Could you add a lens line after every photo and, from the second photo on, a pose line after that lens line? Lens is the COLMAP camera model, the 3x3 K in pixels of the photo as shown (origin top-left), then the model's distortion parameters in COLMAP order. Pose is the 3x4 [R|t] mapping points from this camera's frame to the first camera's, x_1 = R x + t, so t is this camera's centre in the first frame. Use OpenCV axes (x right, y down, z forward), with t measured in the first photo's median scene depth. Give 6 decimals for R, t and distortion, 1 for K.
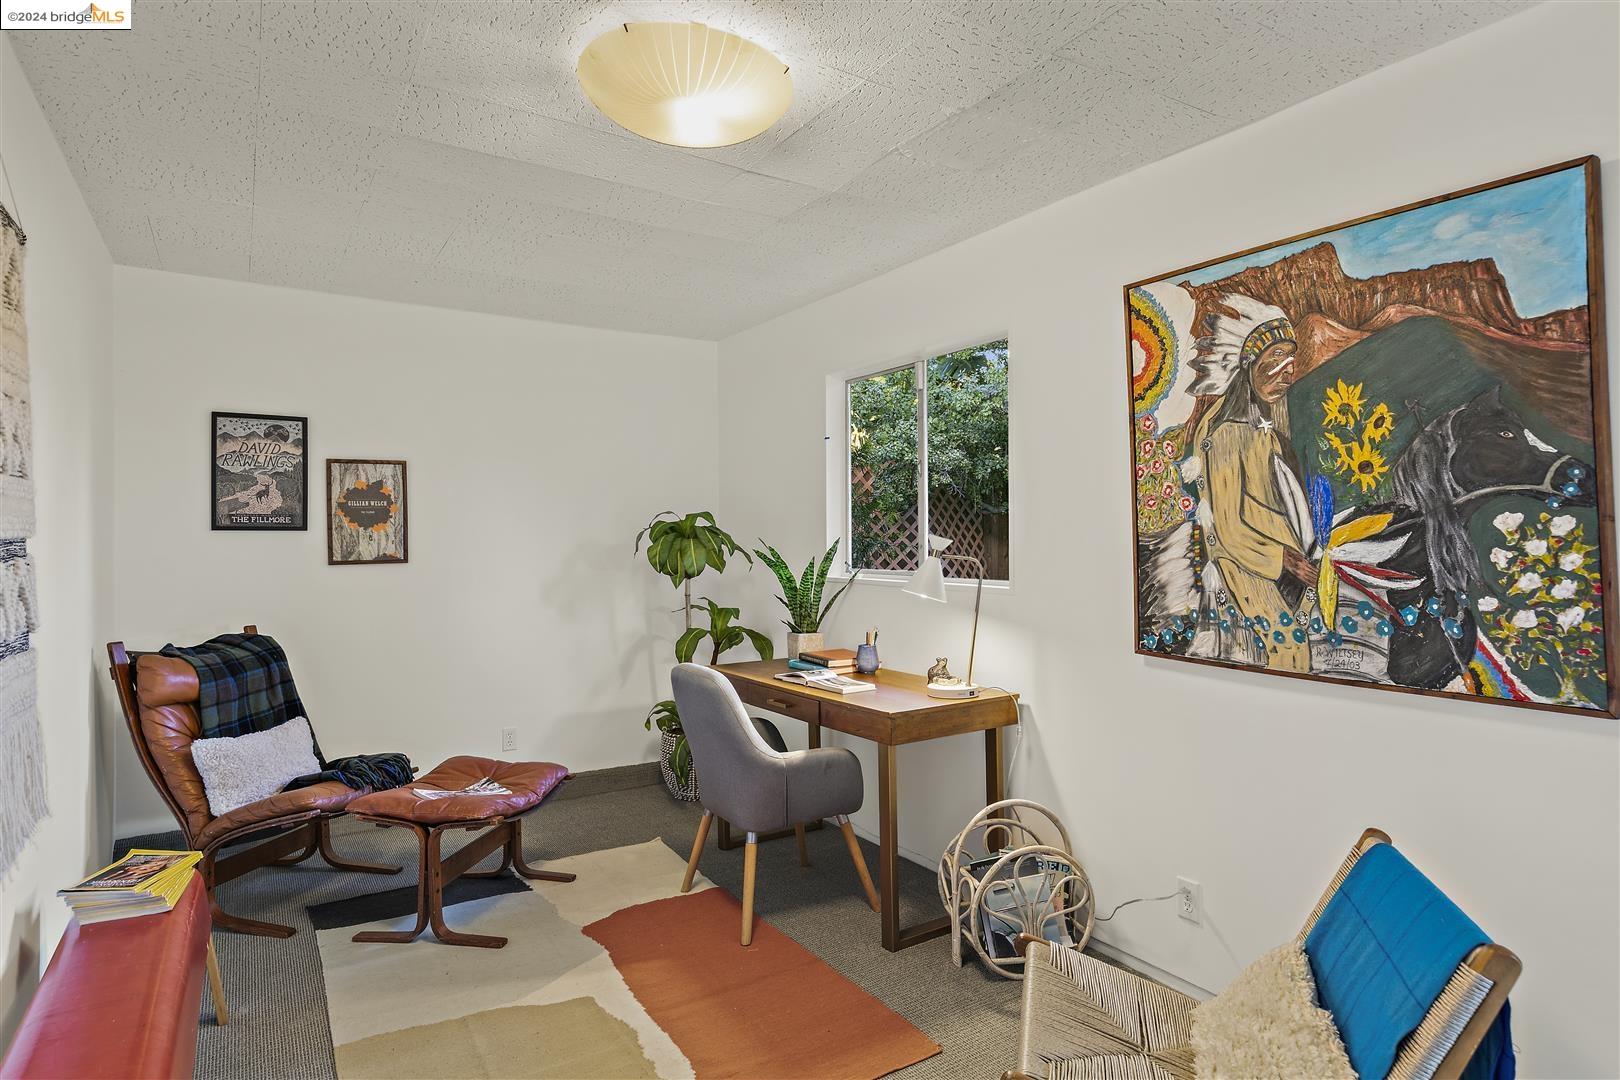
lens RADIAL K [[978.7, 0, 810.0], [0, 978.7, 540.0], [0, 0, 1]] dist [0.003916, -0.000560]
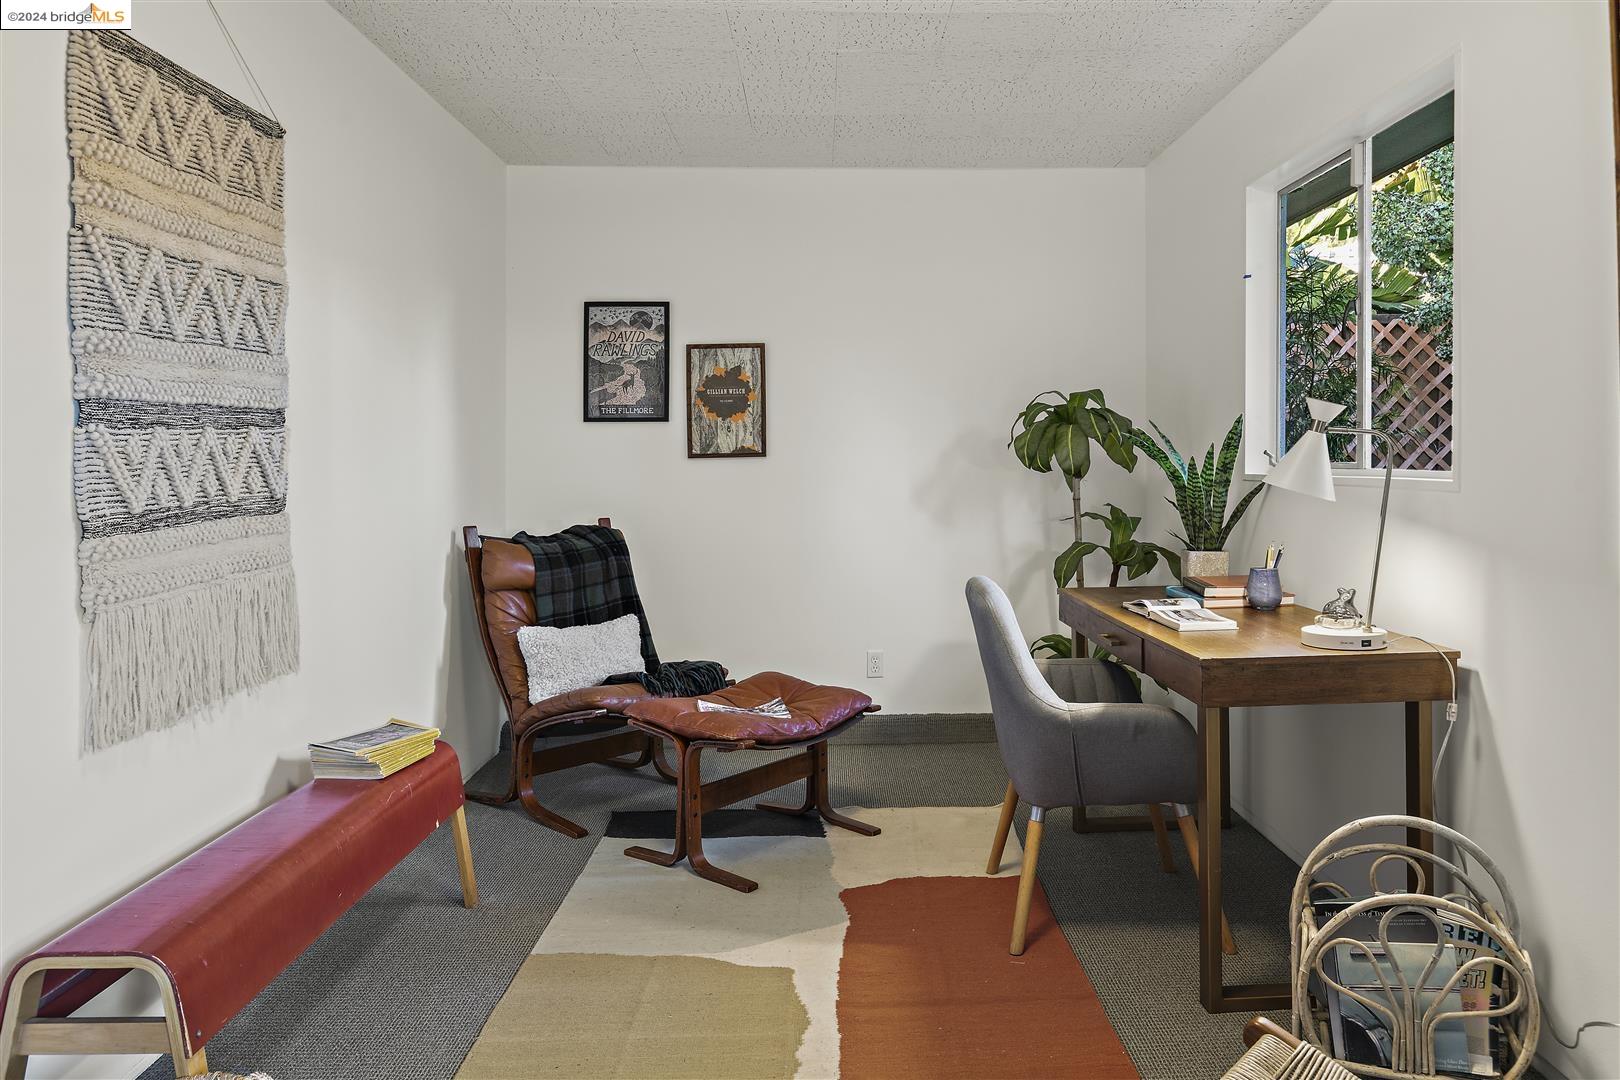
lens RADIAL K [[1148.6, 0, 878.9], [0, 1148.6, 483.2], [0, 0, 1]] dist [-0.008115, -0.002334]
pose [[0.846465, 0.005941, -0.532411, 0.269735], [-0.000102, 0.999940, 0.010997, 0.040911], [0.532444, -0.009254, 0.846415, 0.185577]]
